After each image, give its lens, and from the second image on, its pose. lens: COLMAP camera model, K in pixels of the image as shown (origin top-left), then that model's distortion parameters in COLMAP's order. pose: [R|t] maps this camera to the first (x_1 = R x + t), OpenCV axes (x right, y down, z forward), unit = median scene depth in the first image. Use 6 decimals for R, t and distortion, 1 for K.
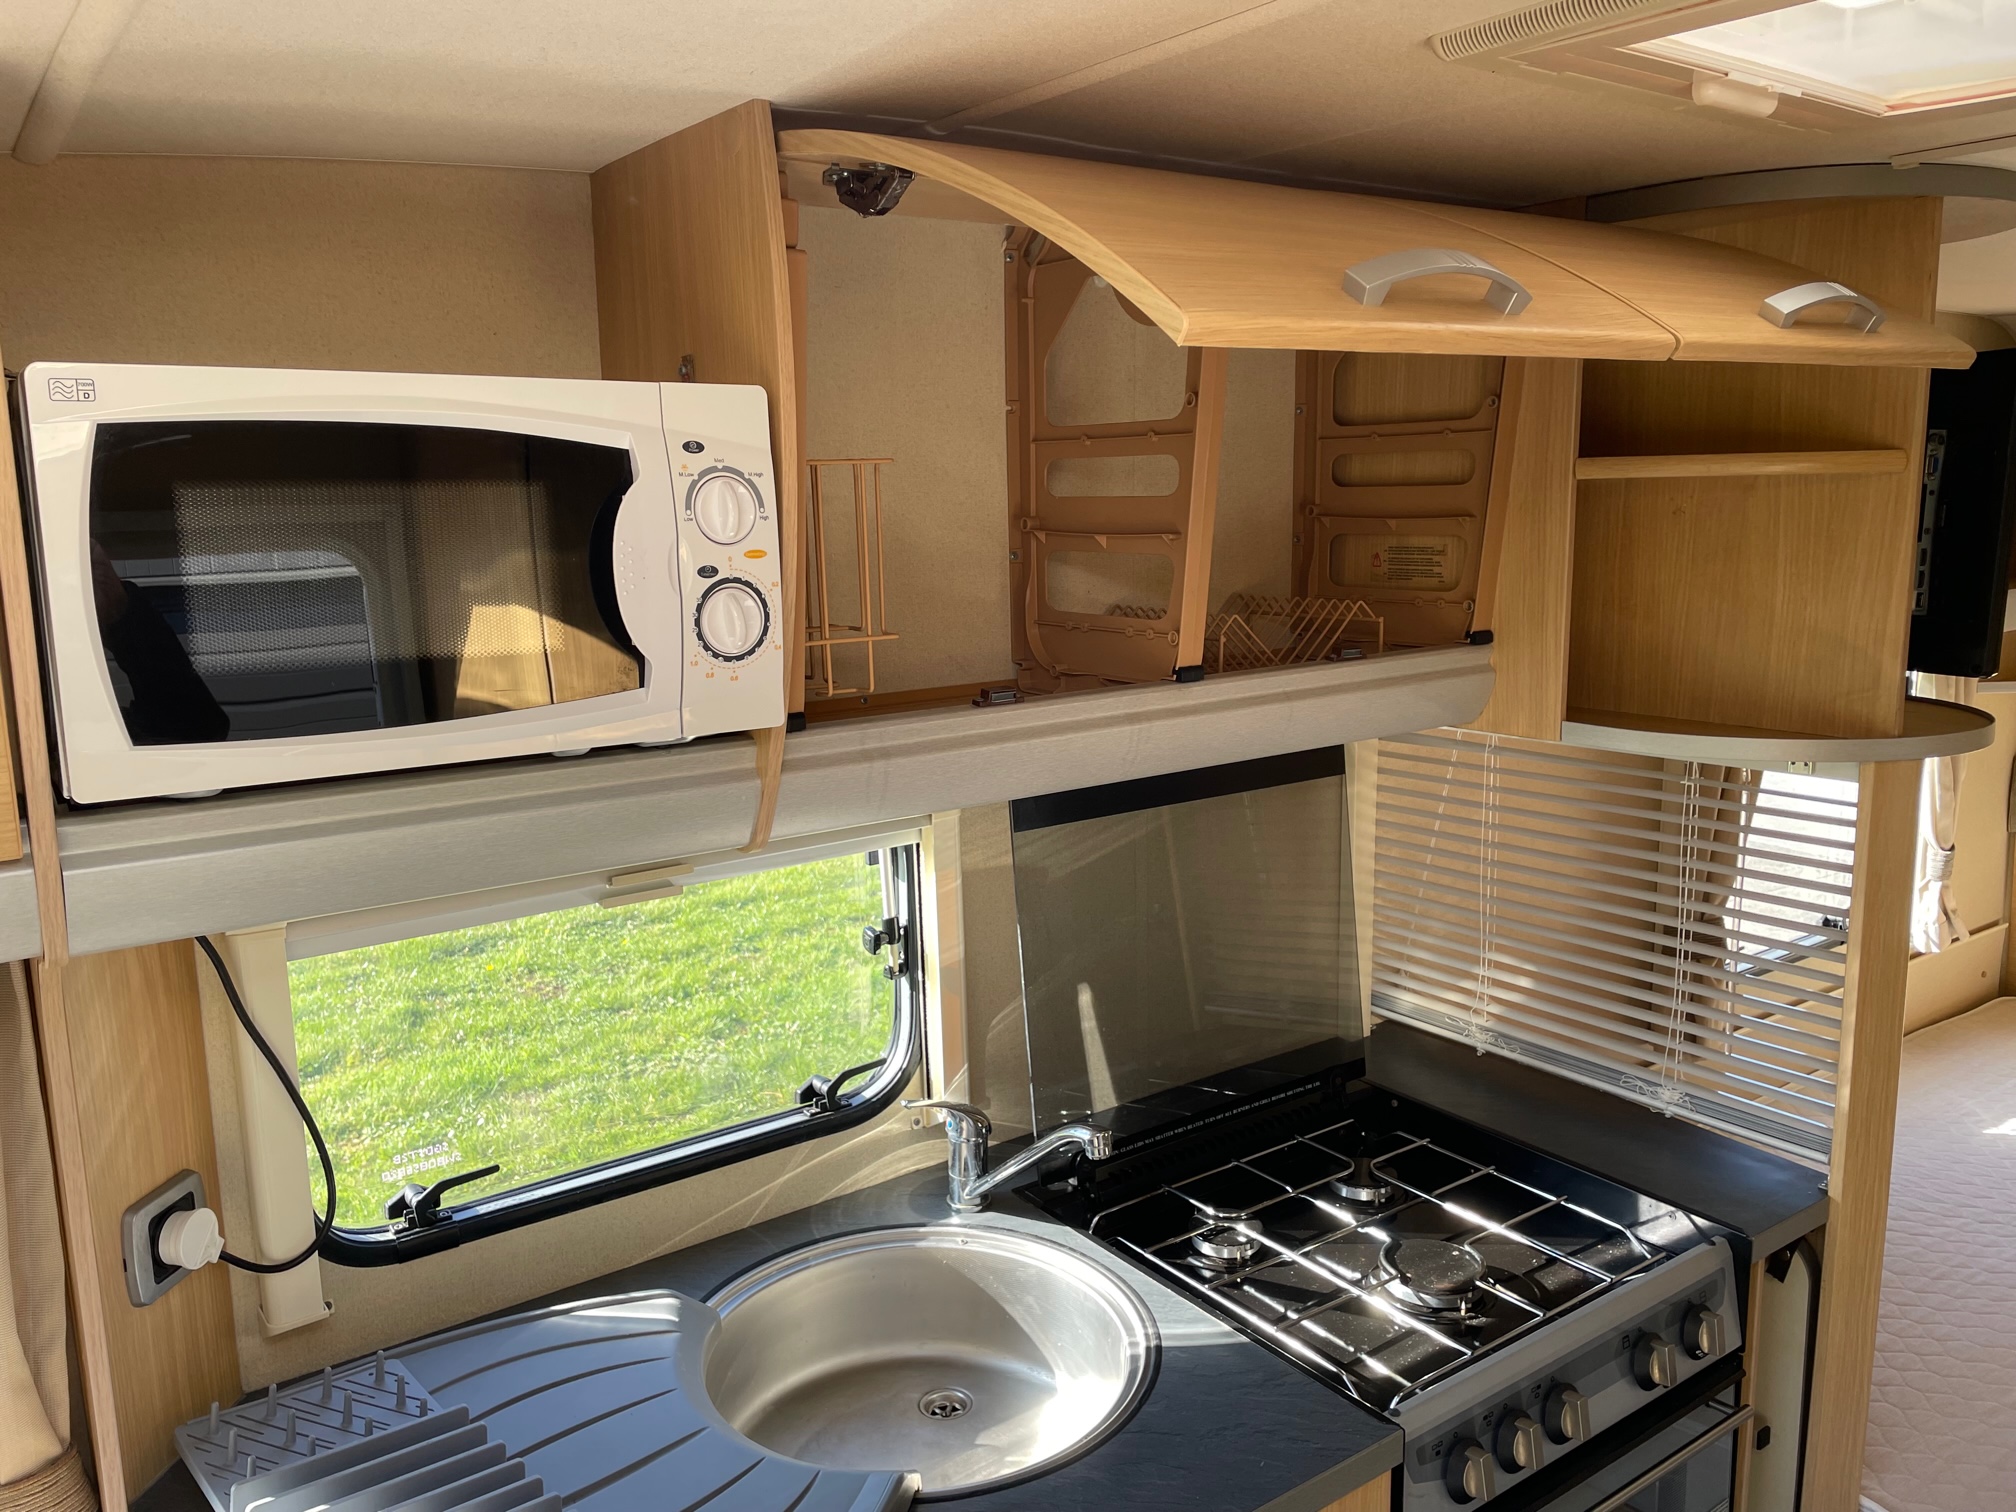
lens RADIAL K [[1516.9, 0, 1000.0], [0, 1516.9, 738.2], [0, 0, 1]] dist [0.084560, -0.111078]
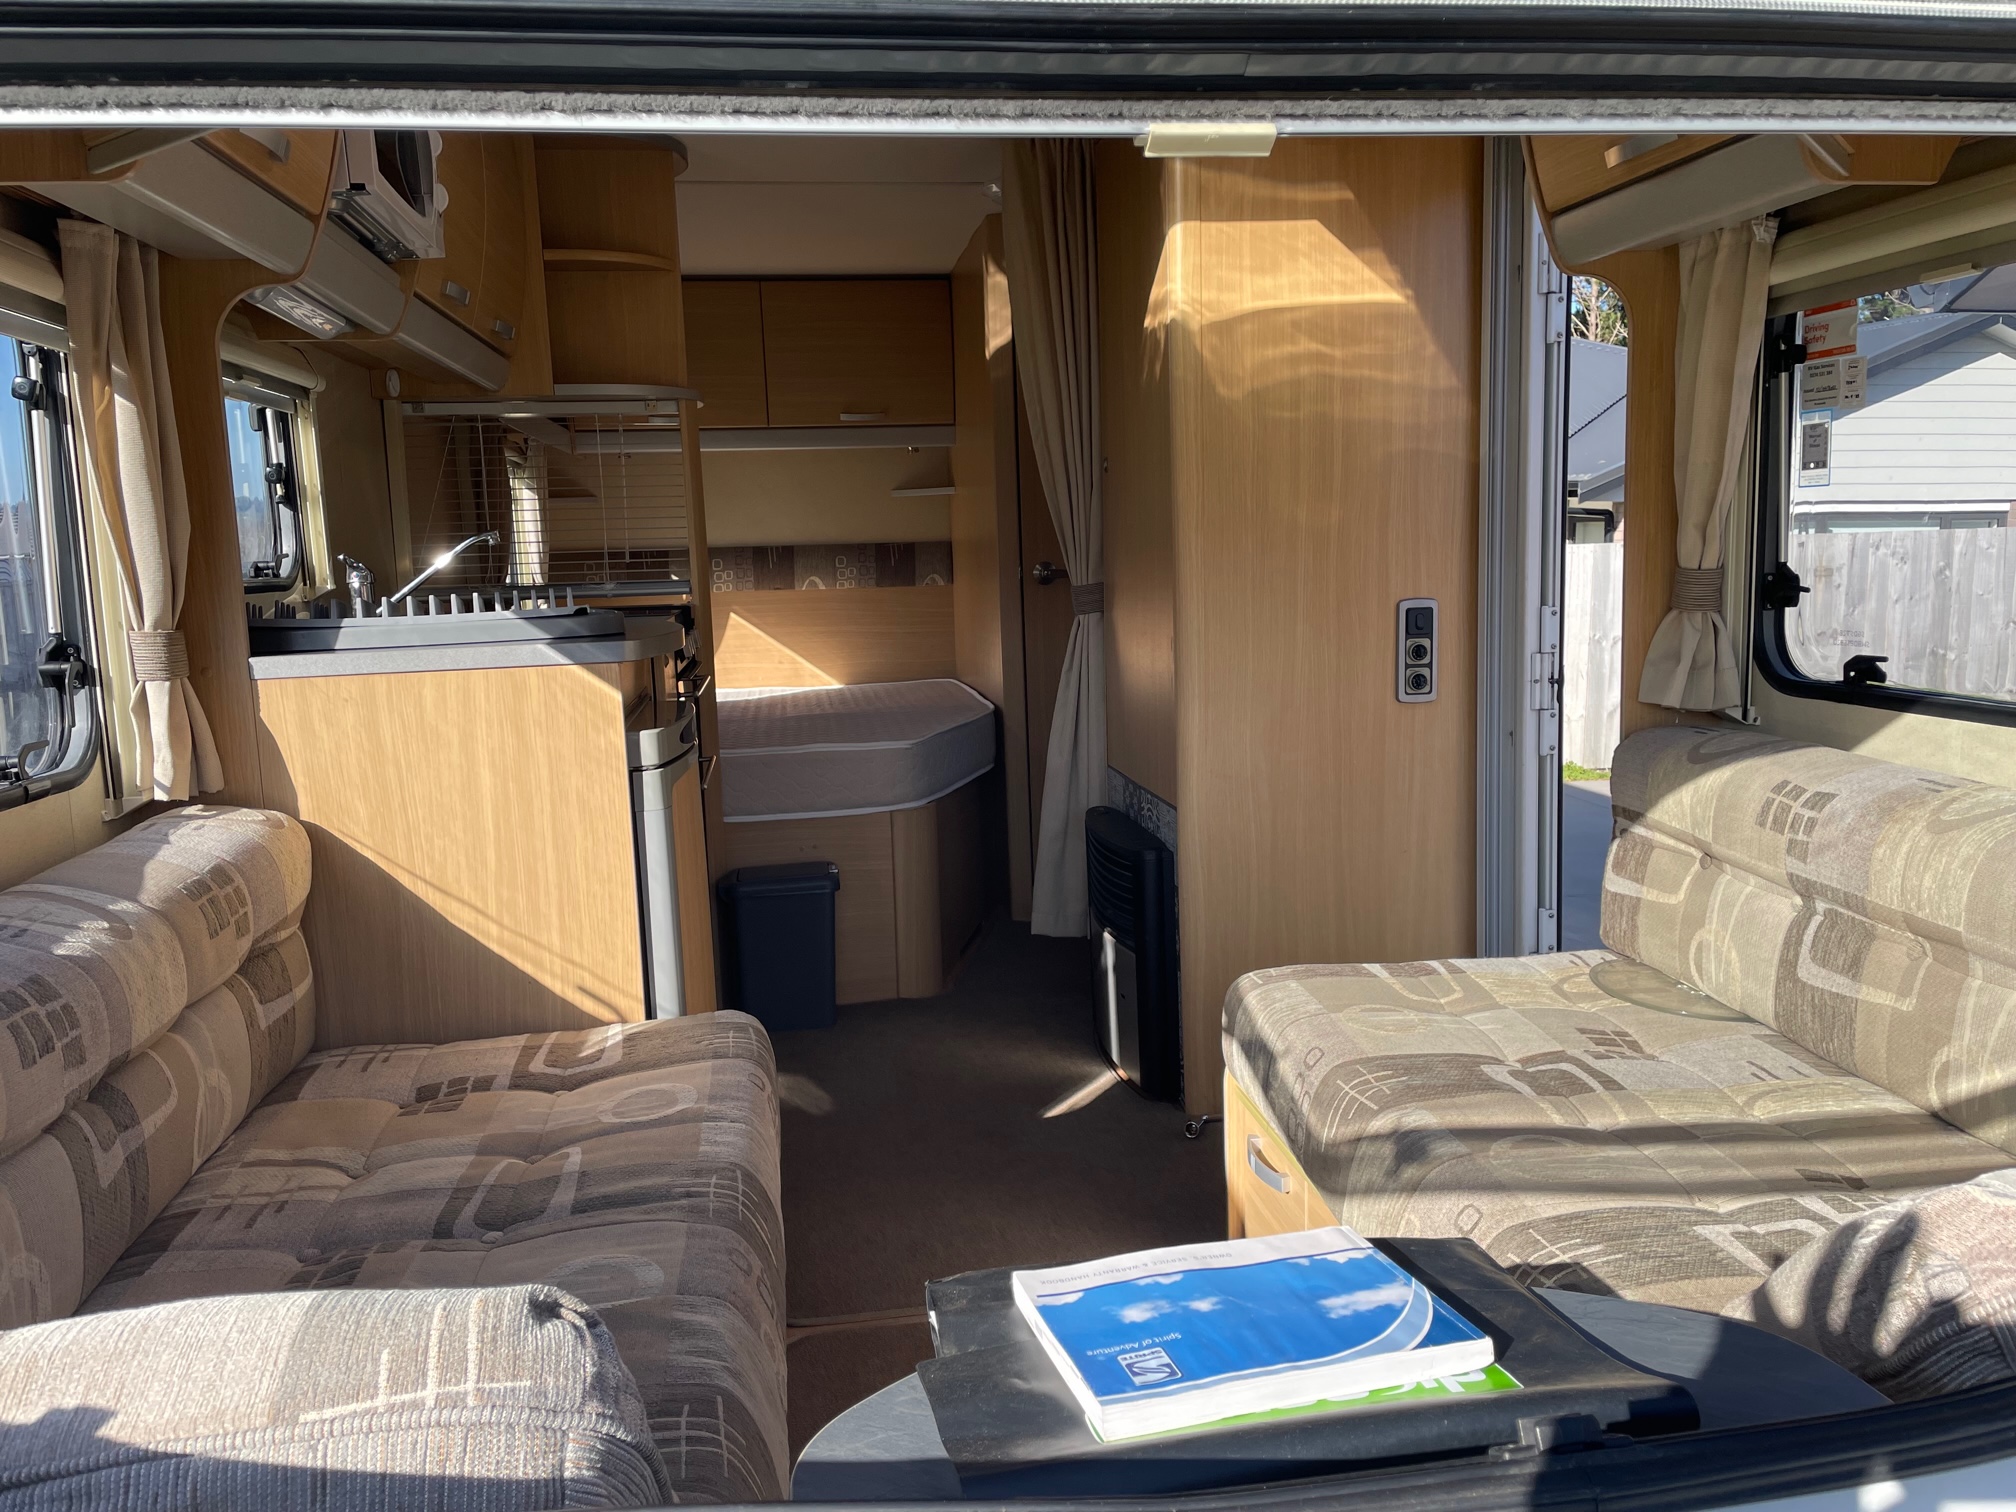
lens RADIAL K [[1516.9, 0, 1014.2], [0, 1516.9, 739.5], [0, 0, 1]] dist [0.084560, -0.111078]
pose [[0.451174, -0.109820, 0.885653, -1.201357], [0.176364, 0.983800, 0.032145, 0.493842], [-0.874836, 0.141694, 0.463233, -0.383592]]
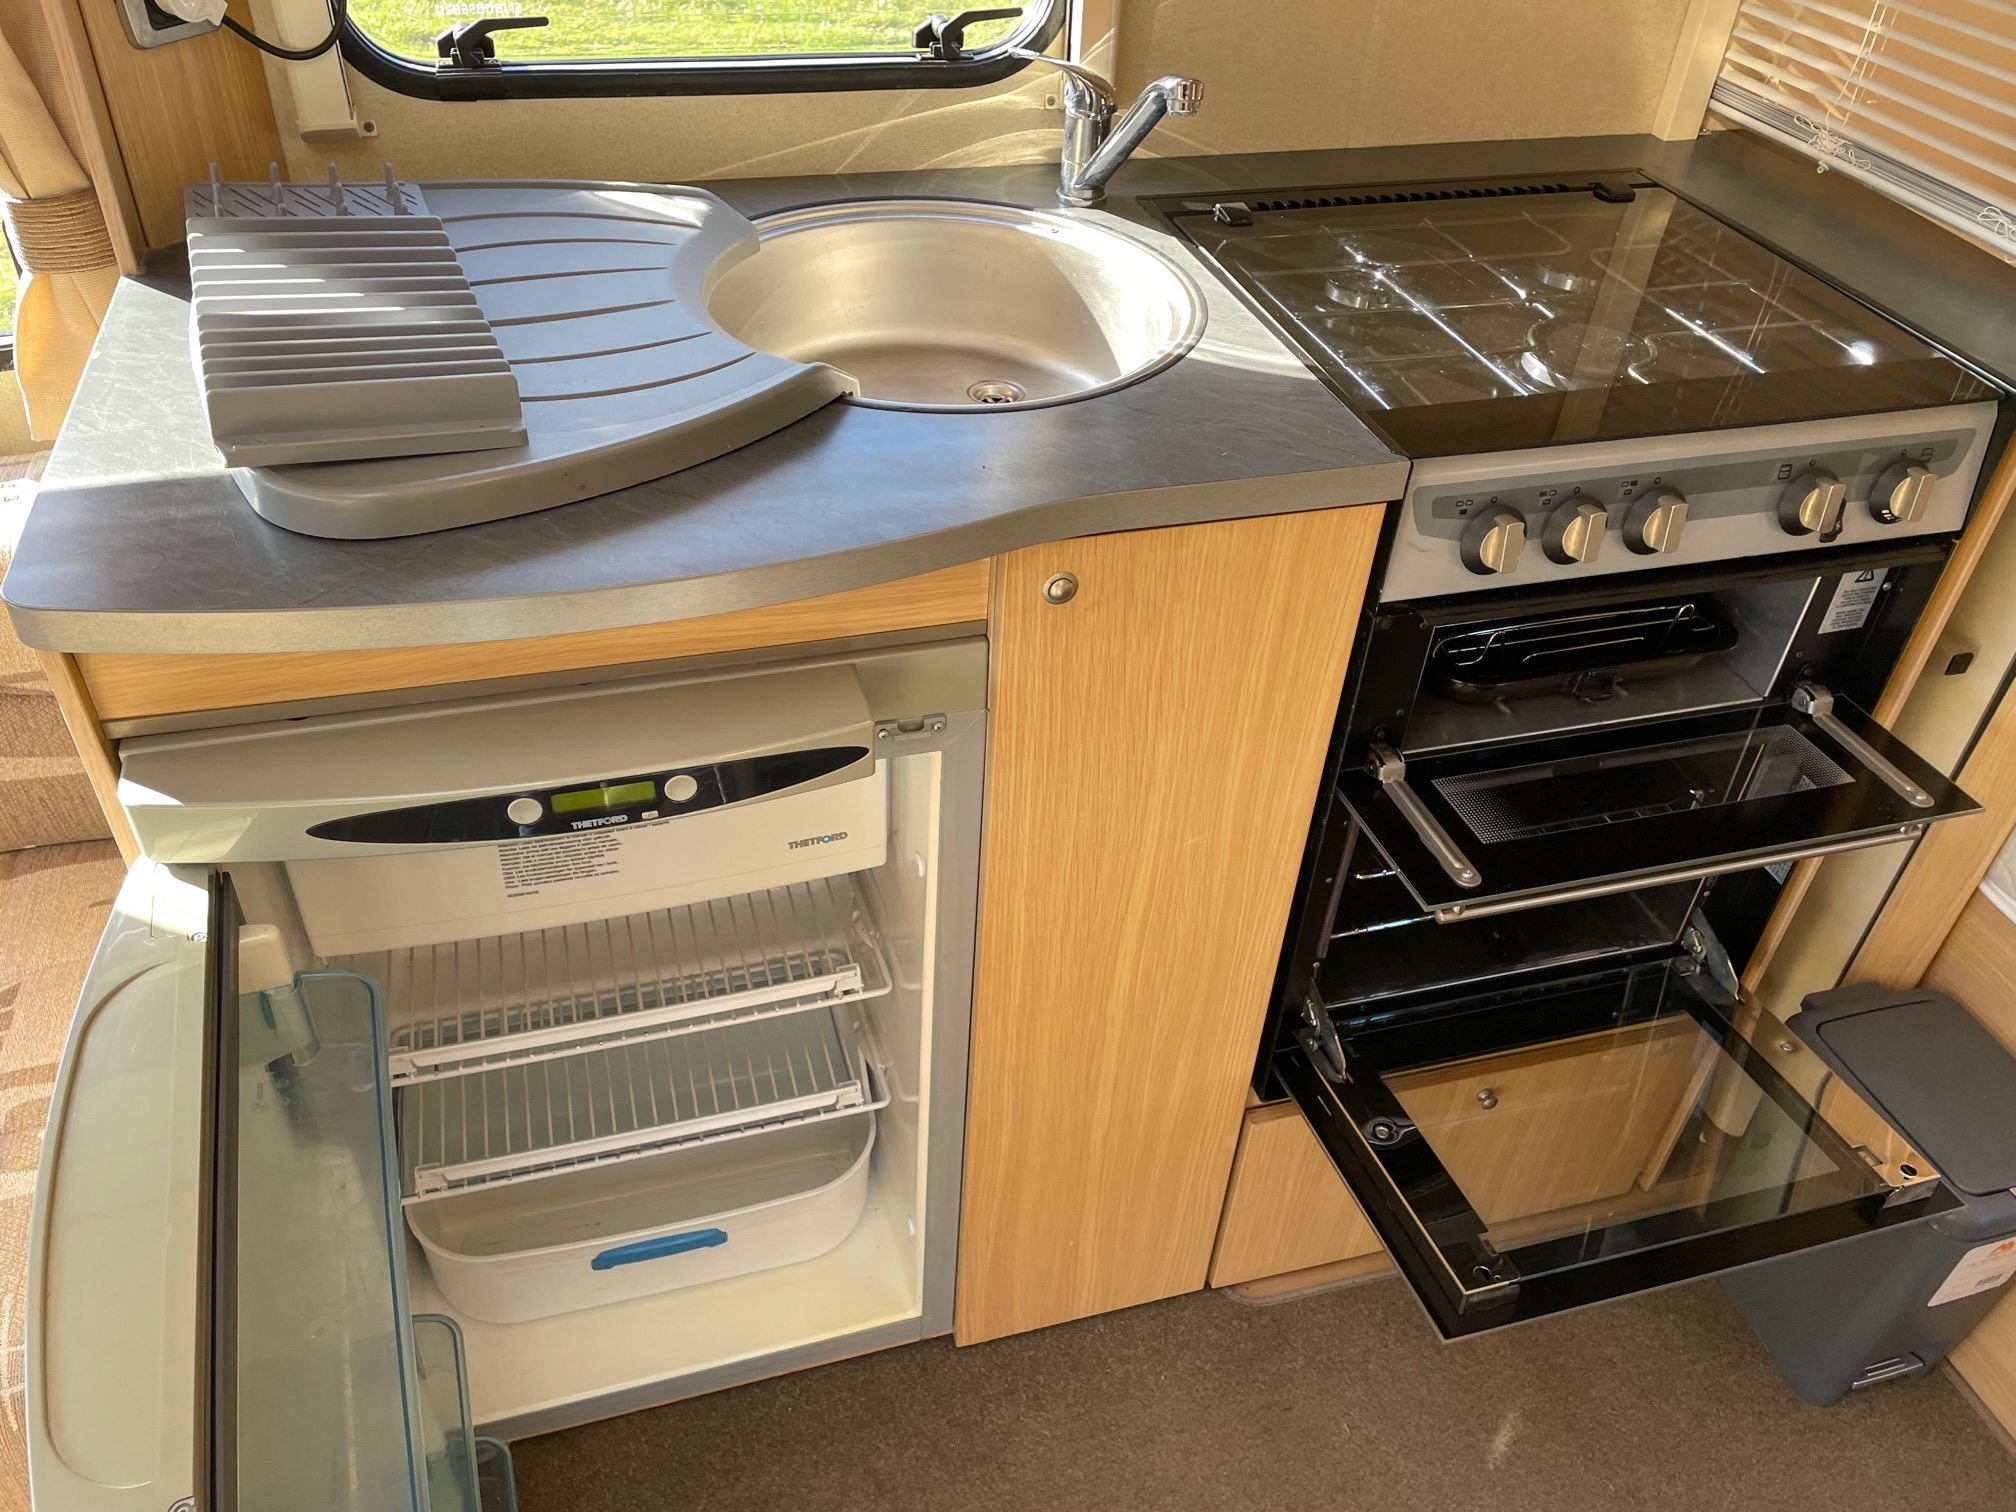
lens RADIAL K [[1516.9, 0, 997.9], [0, 1516.9, 774.1], [0, 0, 1]] dist [0.084560, -0.111078]
pose [[0.939752, 0.259199, -0.222896, 0.212212], [-0.117552, 0.857265, 0.501276, 0.152784], [0.321011, -0.444873, 0.836086, 0.110263]]
